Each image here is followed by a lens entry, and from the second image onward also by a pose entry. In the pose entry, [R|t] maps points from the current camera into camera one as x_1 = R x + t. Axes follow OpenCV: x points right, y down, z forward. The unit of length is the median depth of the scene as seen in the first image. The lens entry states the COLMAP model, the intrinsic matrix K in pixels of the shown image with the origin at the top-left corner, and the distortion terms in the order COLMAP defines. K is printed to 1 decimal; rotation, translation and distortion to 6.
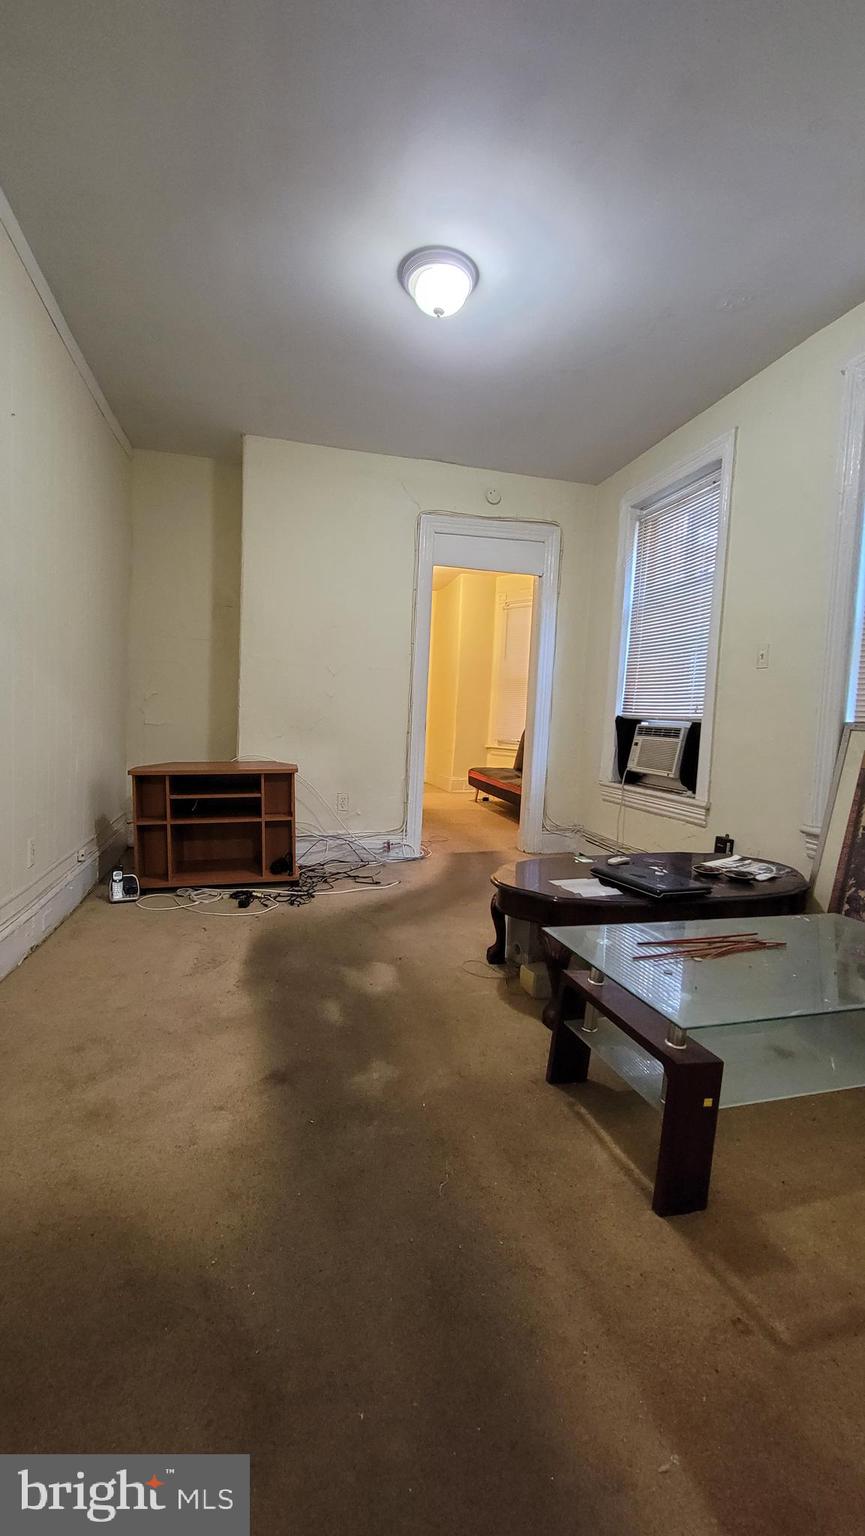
lens RADIAL K [[624.8, 0, 428.5], [0, 624.8, 762.9], [0, 0, 1]] dist [-0.009580, -0.000090]
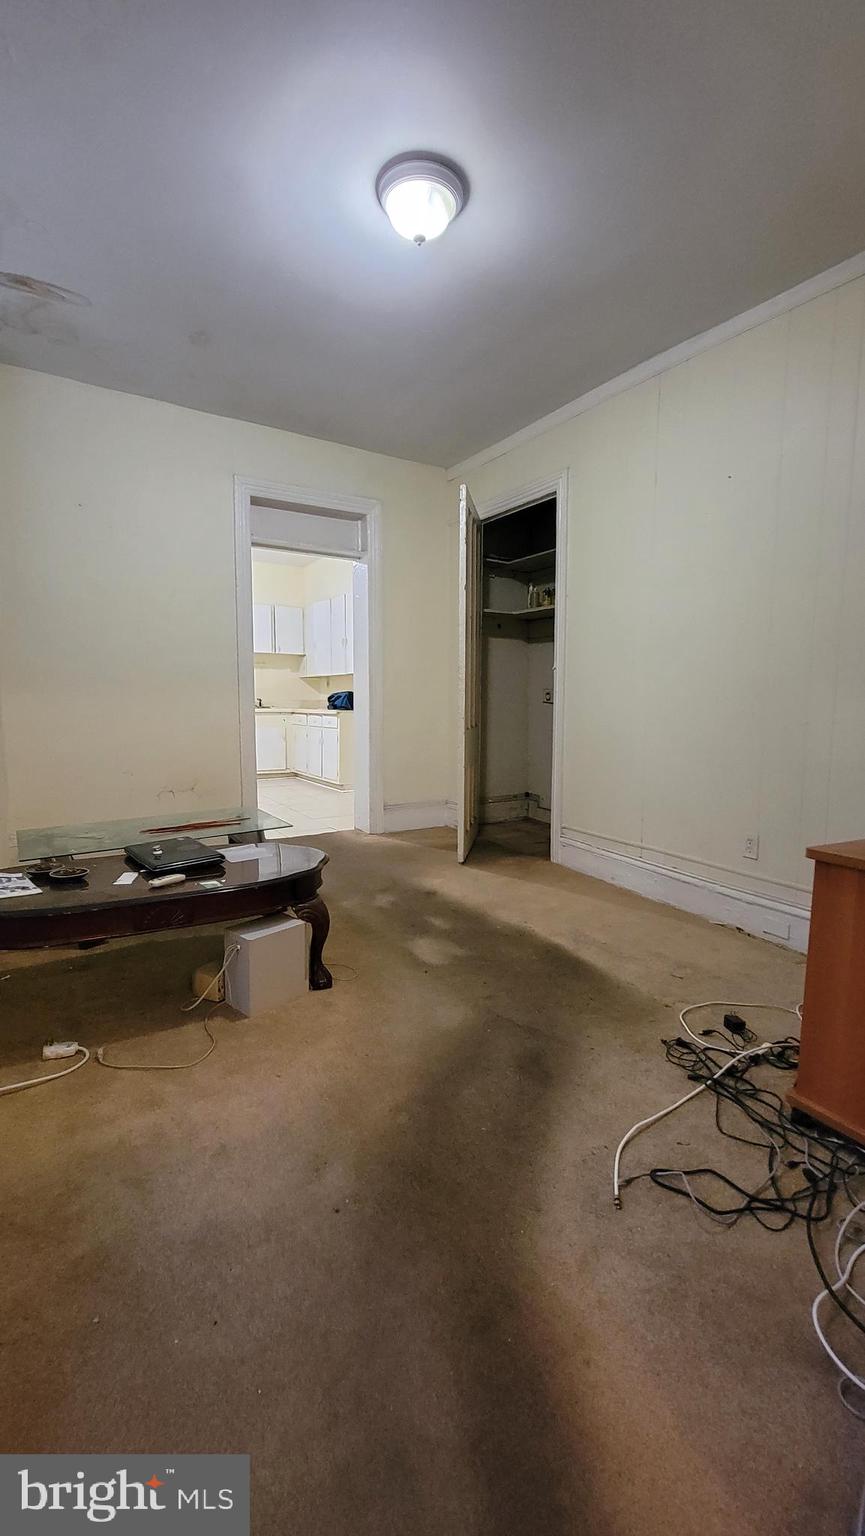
lens RADIAL K [[624.8, 0, 428.5], [0, 624.8, 762.9], [0, 0, 1]] dist [-0.009580, -0.000090]
pose [[-0.957751, -0.019353, -0.286945, 0.264431], [-0.064428, 0.986813, 0.148489, -0.147799], [0.280288, 0.160703, -0.946368, 2.200789]]
